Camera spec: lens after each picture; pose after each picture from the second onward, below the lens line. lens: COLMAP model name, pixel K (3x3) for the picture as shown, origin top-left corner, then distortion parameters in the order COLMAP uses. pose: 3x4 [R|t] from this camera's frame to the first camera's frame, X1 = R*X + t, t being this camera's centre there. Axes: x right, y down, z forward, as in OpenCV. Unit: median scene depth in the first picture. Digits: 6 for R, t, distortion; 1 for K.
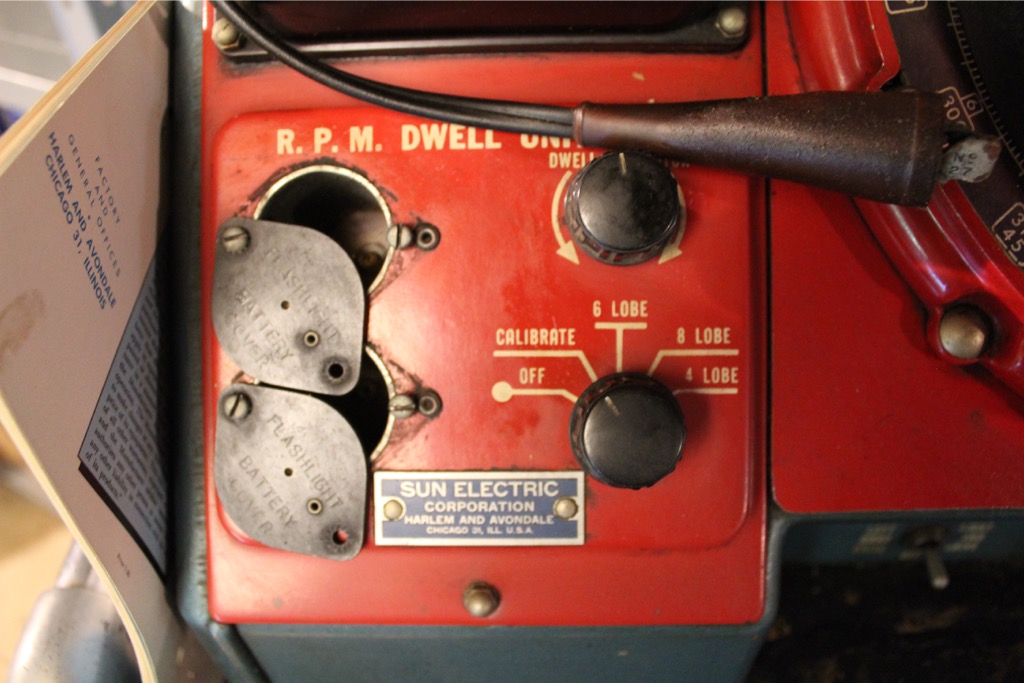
lens RADIAL K [[841.5, 0, 512.0], [0, 841.5, 341.5], [0, 0, 1]] dist [-0.167464, 0.138251]
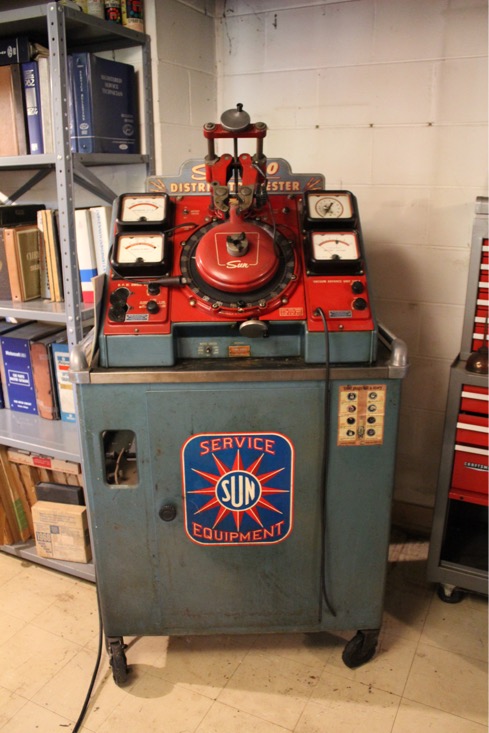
lens RADIAL K [[602.4, 0, 244.5], [0, 602.4, 366.5], [0, 0, 1]] dist [-0.167464, 0.138251]
pose [[0.999429, -0.003389, 0.033614, 0.924621], [0.019081, 0.877690, -0.478850, 3.862342], [-0.027880, 0.479218, 0.877253, -4.568327]]
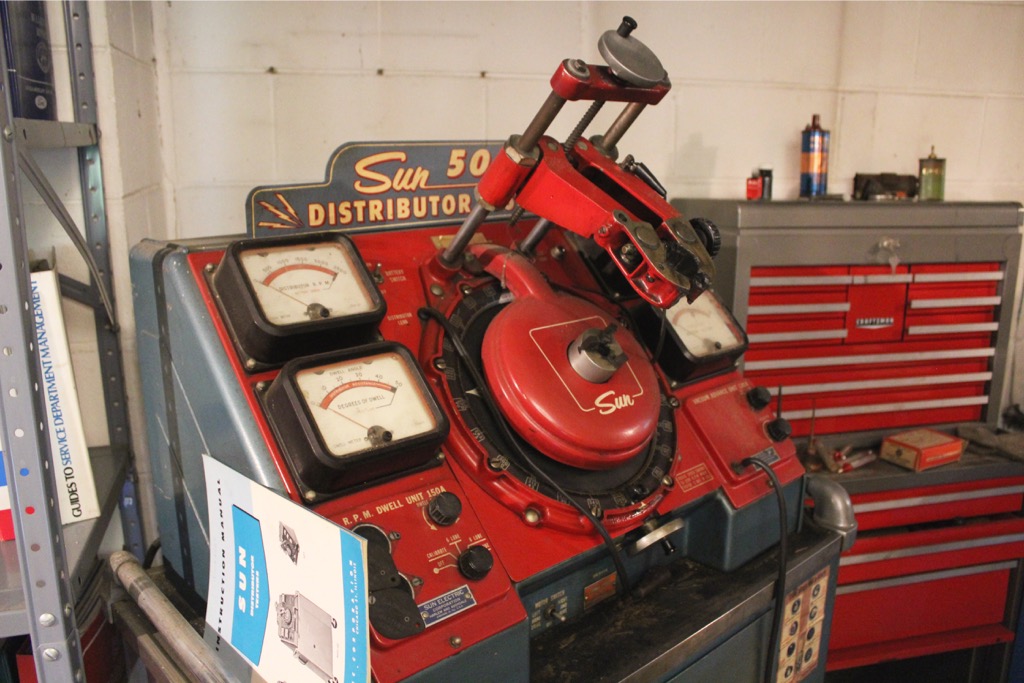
lens RADIAL K [[841.5, 0, 512.0], [0, 841.5, 341.5], [0, 0, 1]] dist [-0.167464, 0.138251]
pose [[0.736103, -0.140641, 0.662097, -1.810552], [0.478379, 0.800118, -0.361891, 0.657793], [-0.478859, 0.583122, 0.656249, -1.782759]]
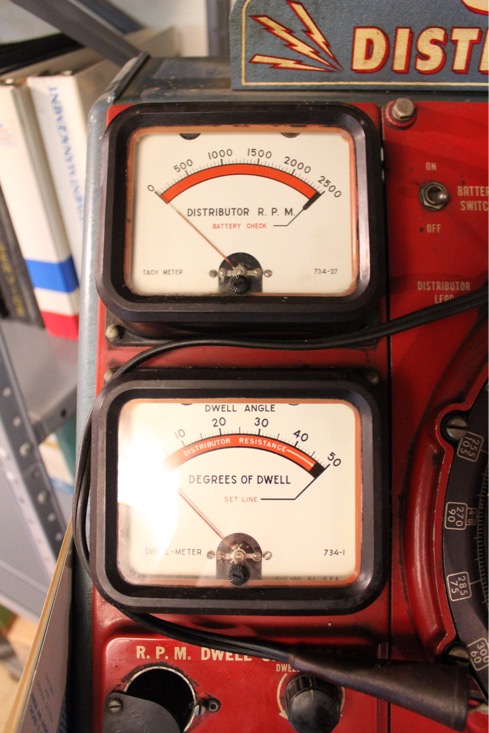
lens RADIAL K [[602.4, 0, 244.5], [0, 602.4, 366.5], [0, 0, 1]] dist [-0.167464, 0.138251]
pose [[0.999913, 0.012036, -0.005347, -0.030972], [-0.012562, 0.993552, -0.112677, -0.764572], [0.003956, 0.112735, 0.993617, -0.439956]]
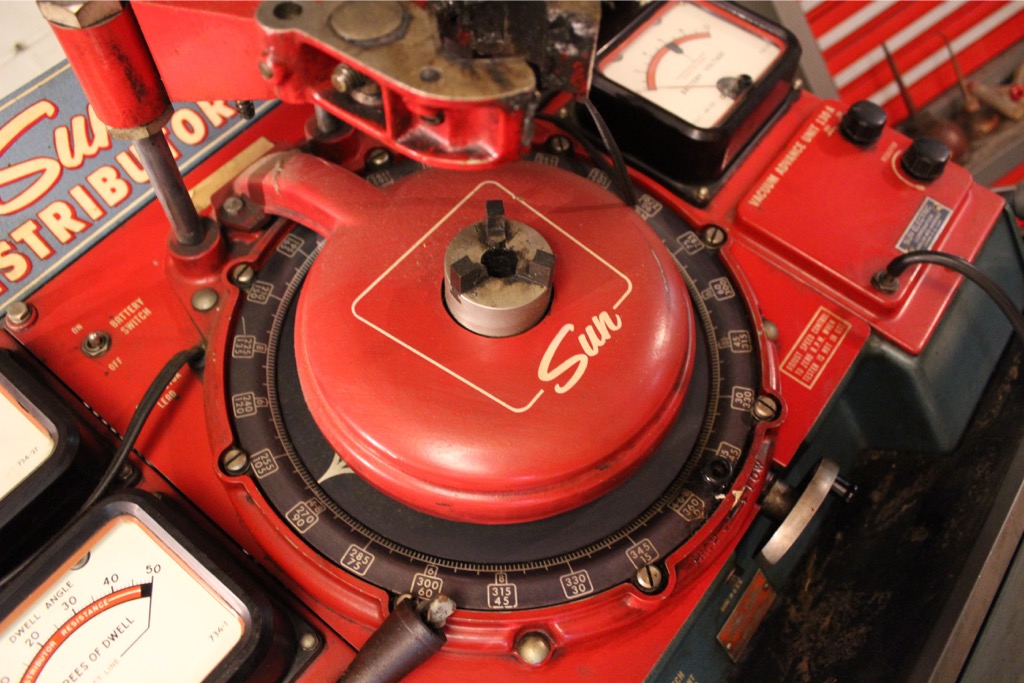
lens RADIAL K [[841.5, 0, 512.0], [0, 841.5, 341.5], [0, 0, 1]] dist [-0.167464, 0.138251]
pose [[0.618896, -0.650953, 0.439577, 0.187891], [0.784627, 0.538316, -0.307532, 0.141712], [-0.036442, 0.535234, 0.843917, -0.836240]]
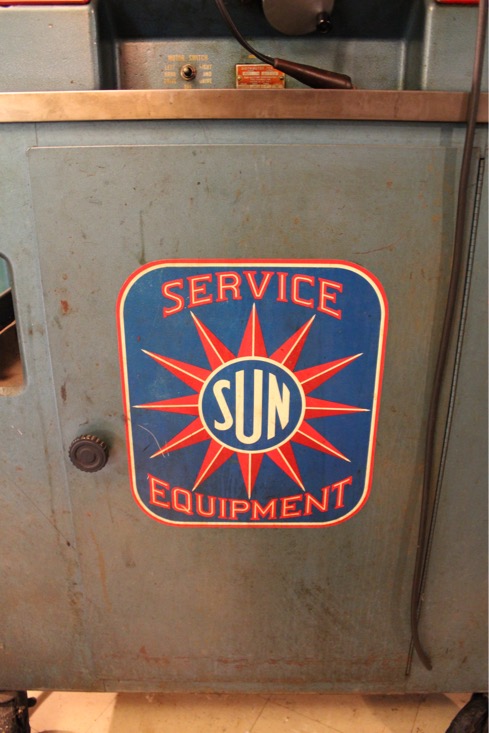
lens RADIAL K [[602.4, 0, 244.5], [0, 602.4, 366.5], [0, 0, 1]] dist [-0.167464, 0.138251]
pose [[0.999799, 0.016570, 0.011279, 1.009189], [-0.010591, 0.914427, -0.404613, 2.830721], [-0.017018, 0.404413, 0.914418, -0.578390]]
